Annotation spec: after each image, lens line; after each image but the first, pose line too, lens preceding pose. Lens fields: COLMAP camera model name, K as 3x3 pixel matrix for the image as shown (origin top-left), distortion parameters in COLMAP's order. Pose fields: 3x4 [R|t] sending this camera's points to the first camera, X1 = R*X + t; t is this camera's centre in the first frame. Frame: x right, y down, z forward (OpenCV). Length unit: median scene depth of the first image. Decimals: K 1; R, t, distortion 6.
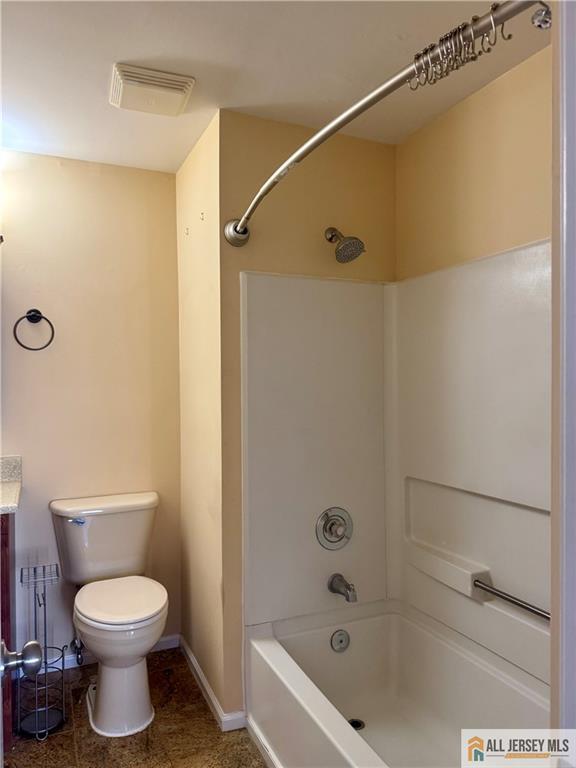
lens RADIAL K [[520.6, 0, 288.0], [0, 520.6, 384.0], [0, 0, 1]] dist [0.005555, 0.001123]
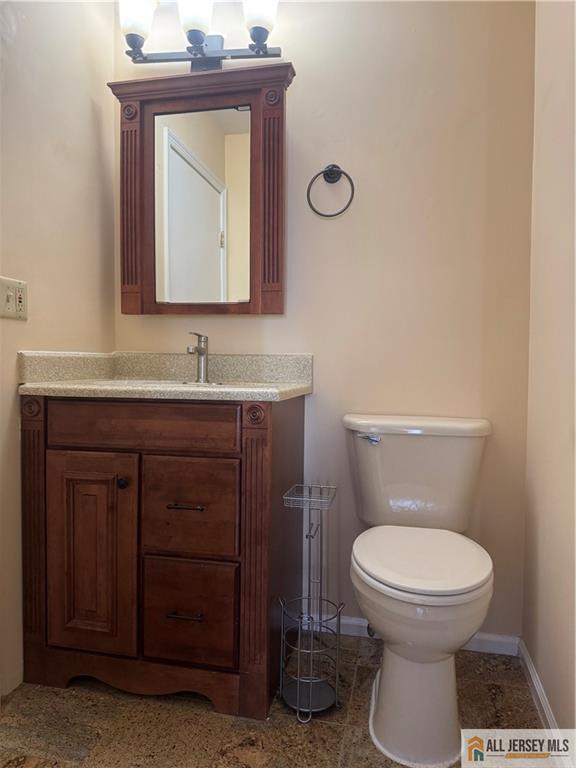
lens RADIAL K [[546.0, 0, 288.0], [0, 546.0, 384.0], [0, 0, 1]] dist [-0.016846, -0.004919]
pose [[0.807218, 0.037566, -0.589057, -0.059274], [-0.016854, 0.999033, 0.040614, 0.158965], [0.590013, -0.022856, 0.807070, 0.331076]]
